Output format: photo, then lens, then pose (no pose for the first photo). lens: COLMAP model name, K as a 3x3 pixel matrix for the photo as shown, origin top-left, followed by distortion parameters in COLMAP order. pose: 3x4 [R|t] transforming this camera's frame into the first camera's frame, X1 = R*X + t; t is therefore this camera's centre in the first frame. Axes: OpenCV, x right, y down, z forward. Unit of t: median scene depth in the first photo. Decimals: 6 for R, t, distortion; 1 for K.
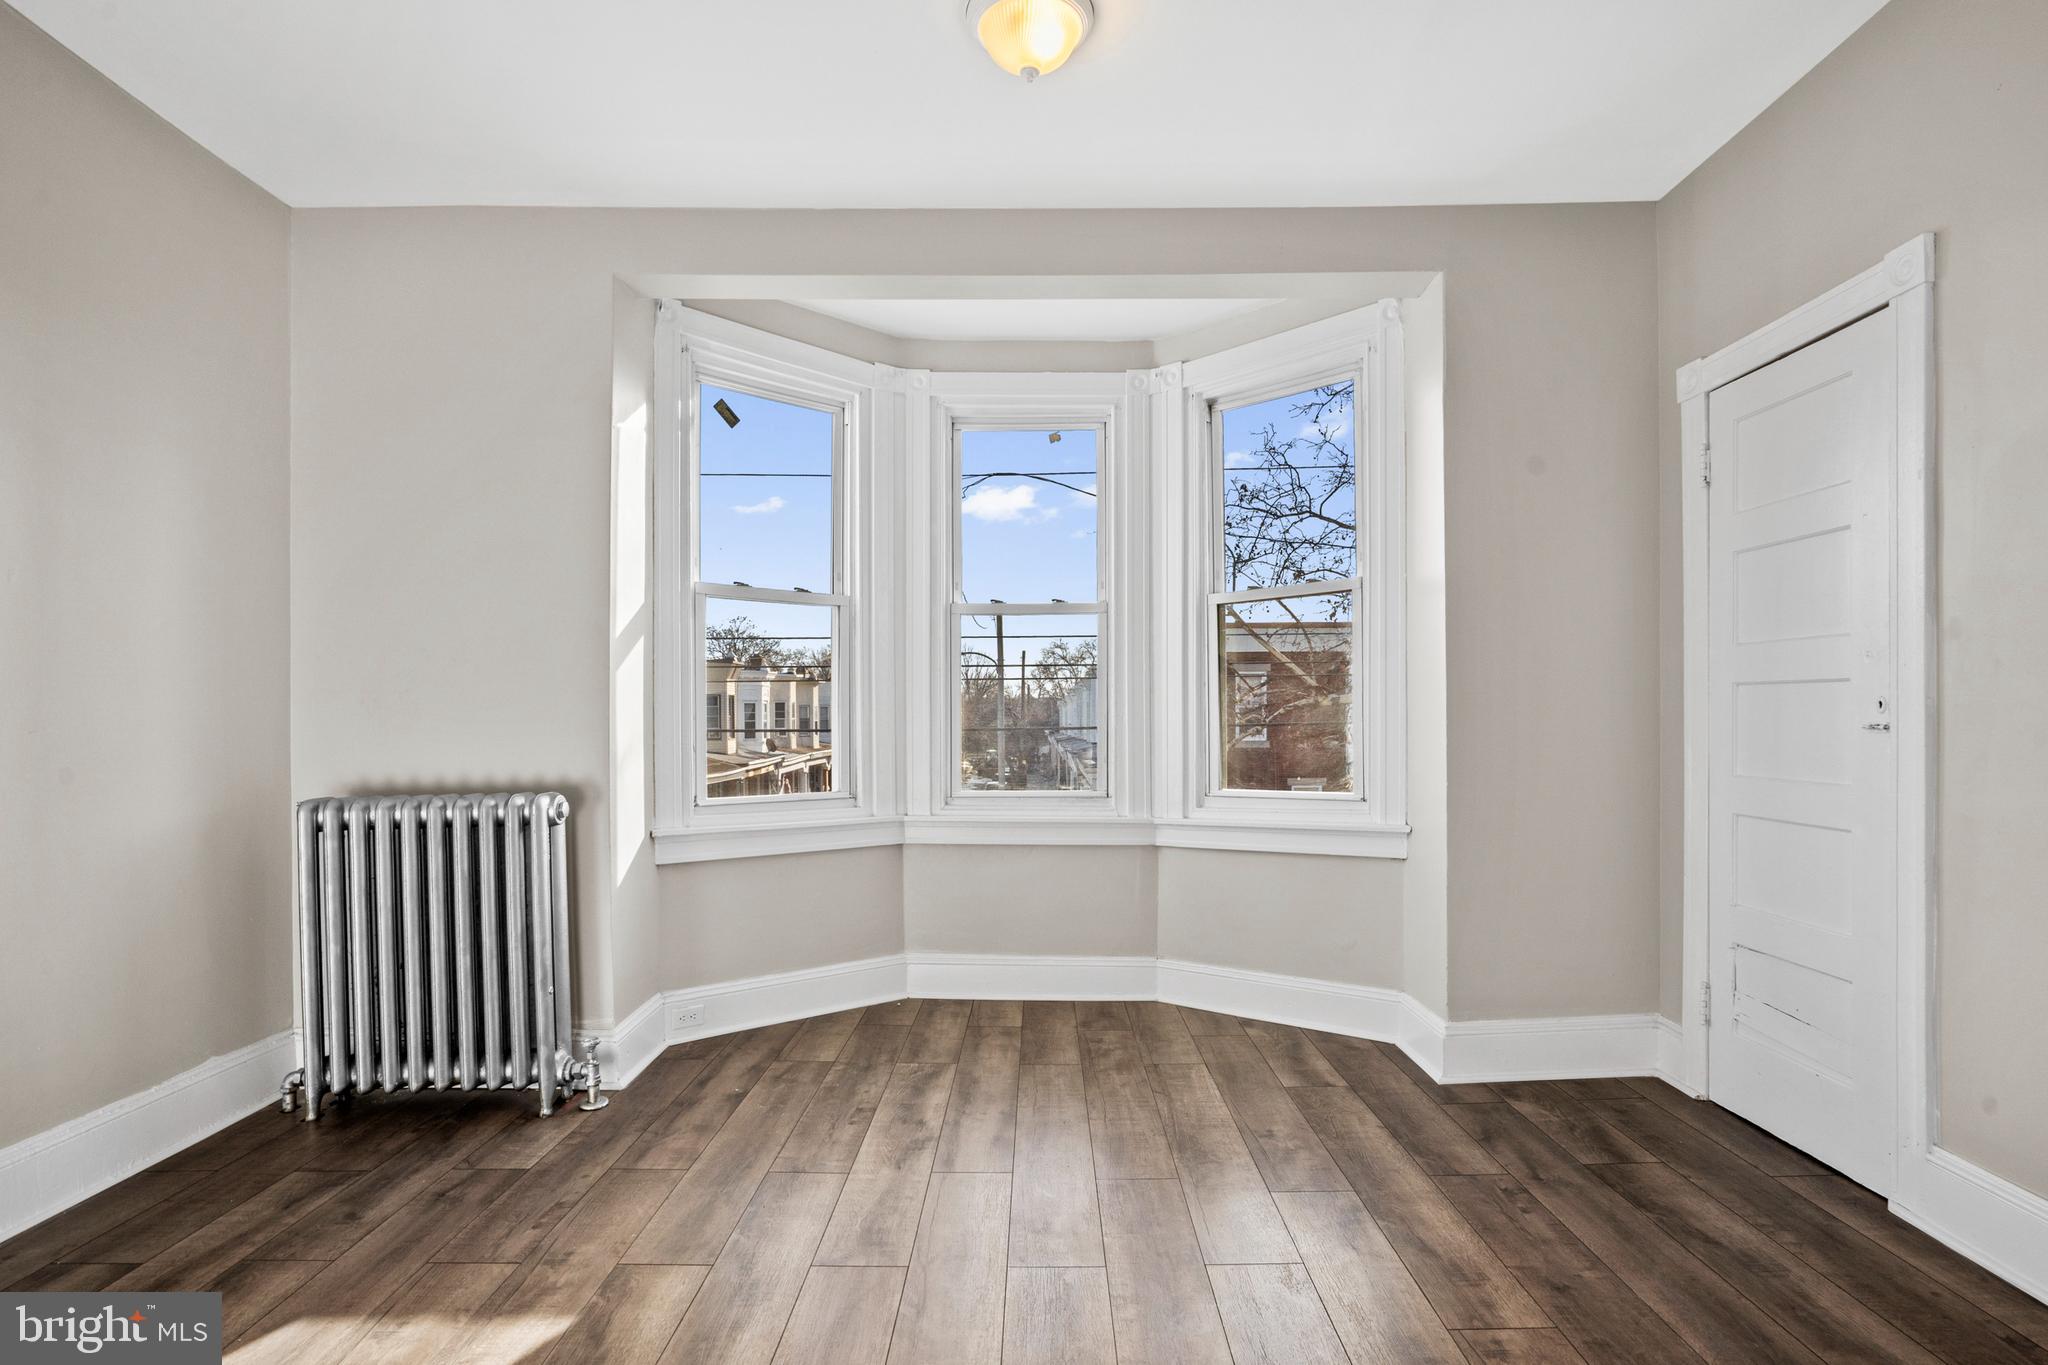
lens RADIAL K [[978.1, 0, 1042.2], [0, 978.1, 686.1], [0, 0, 1]] dist [-0.058675, 0.021394]
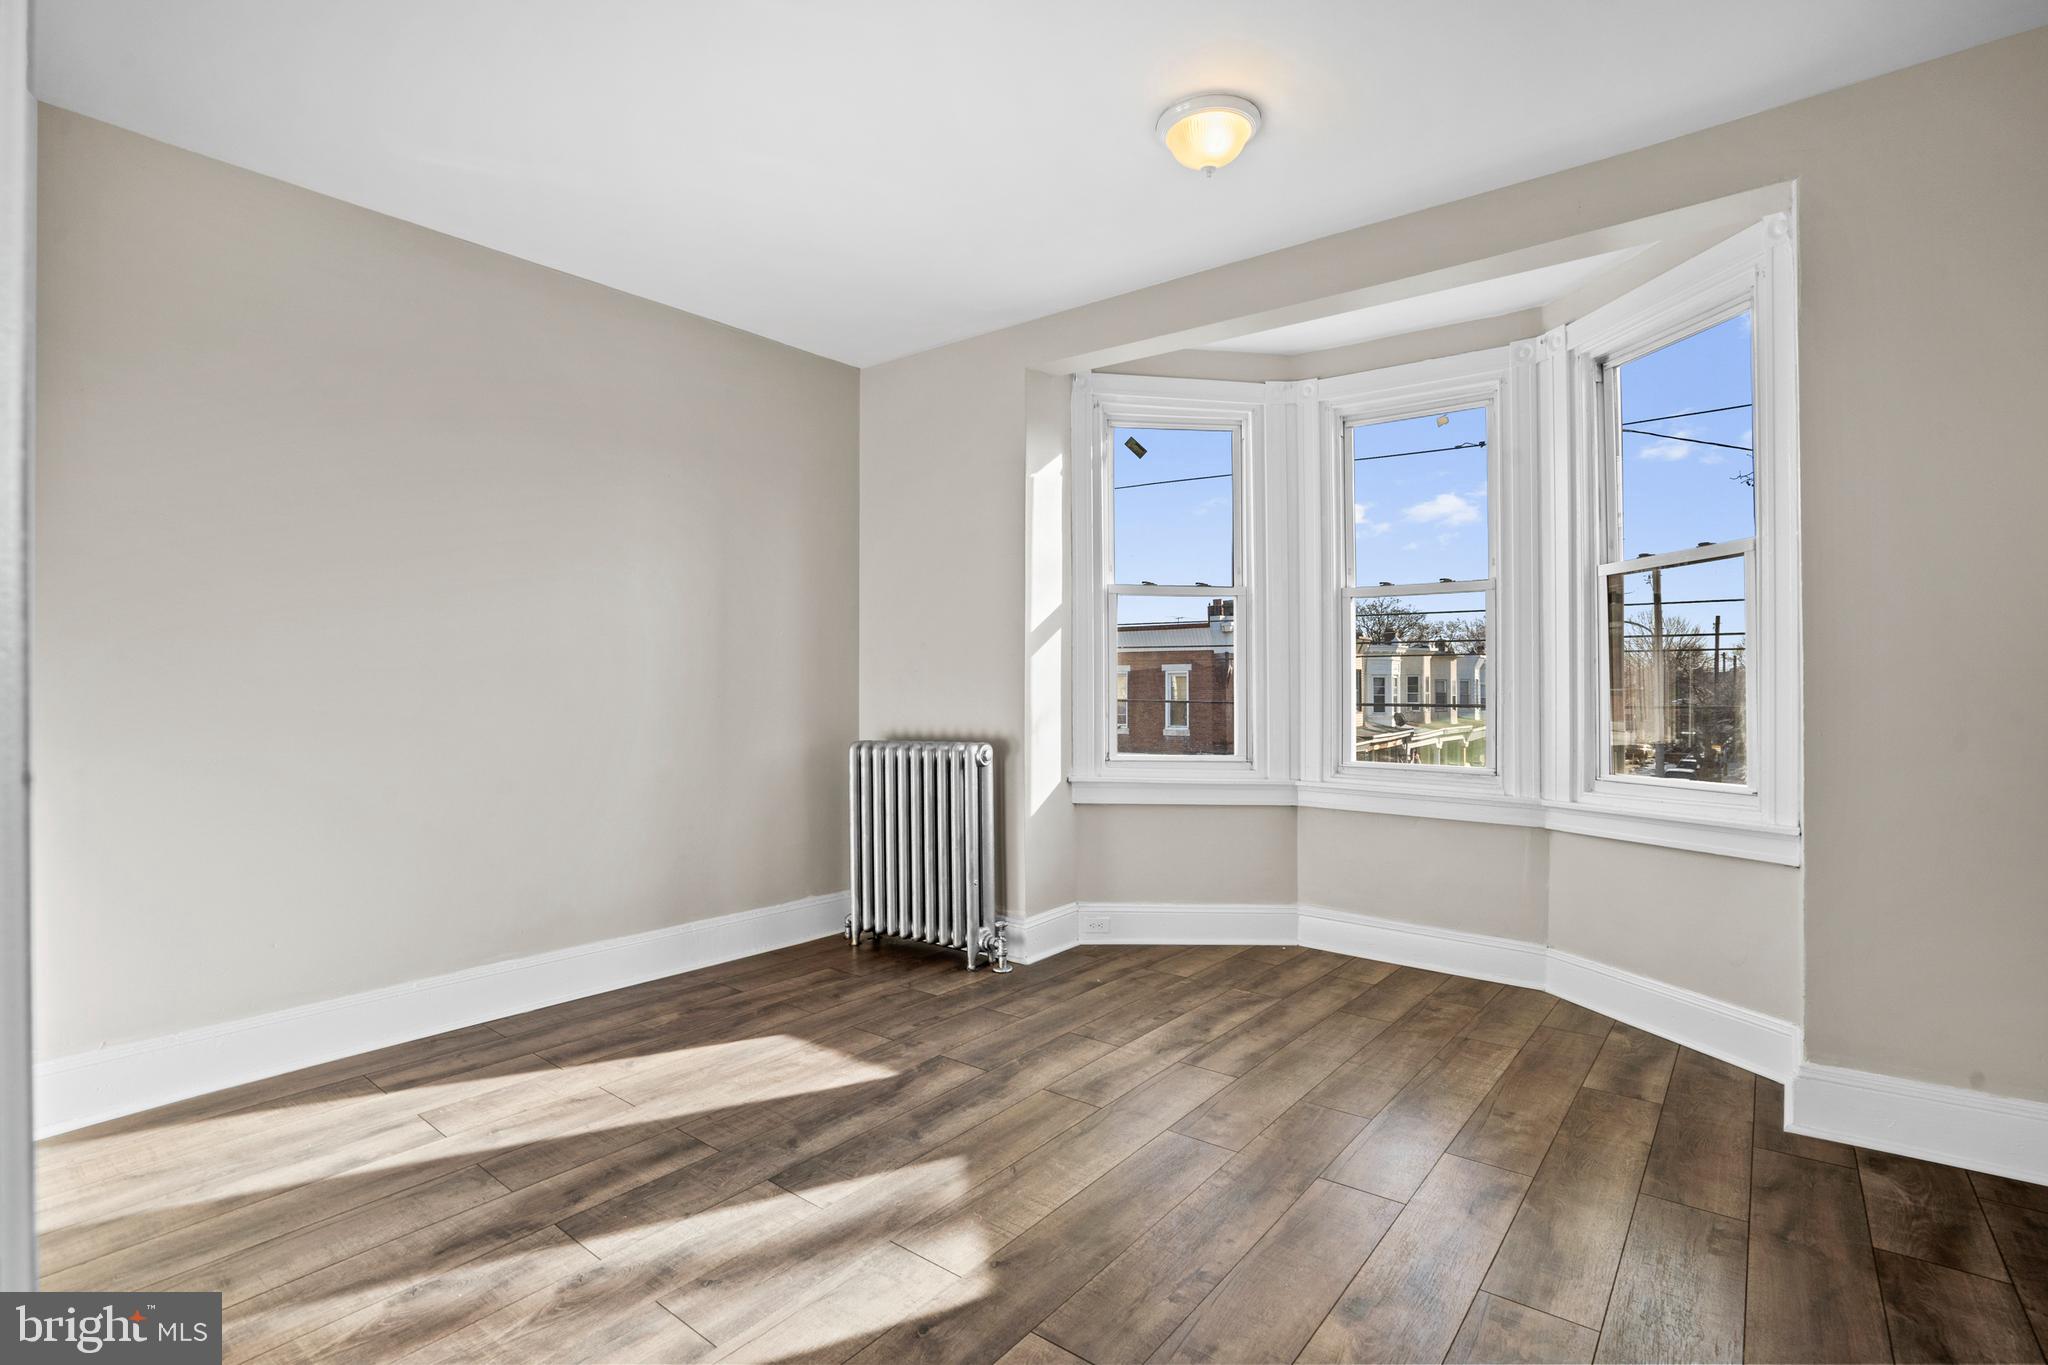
lens RADIAL K [[978.1, 0, 1052.6], [0, 978.1, 631.4], [0, 0, 1]] dist [-0.058675, 0.021394]
pose [[0.789073, -0.025406, -0.613774, 0.405847], [0.007394, 0.999465, -0.031865, -0.005869], [0.614255, 0.020606, 0.788838, -0.065114]]
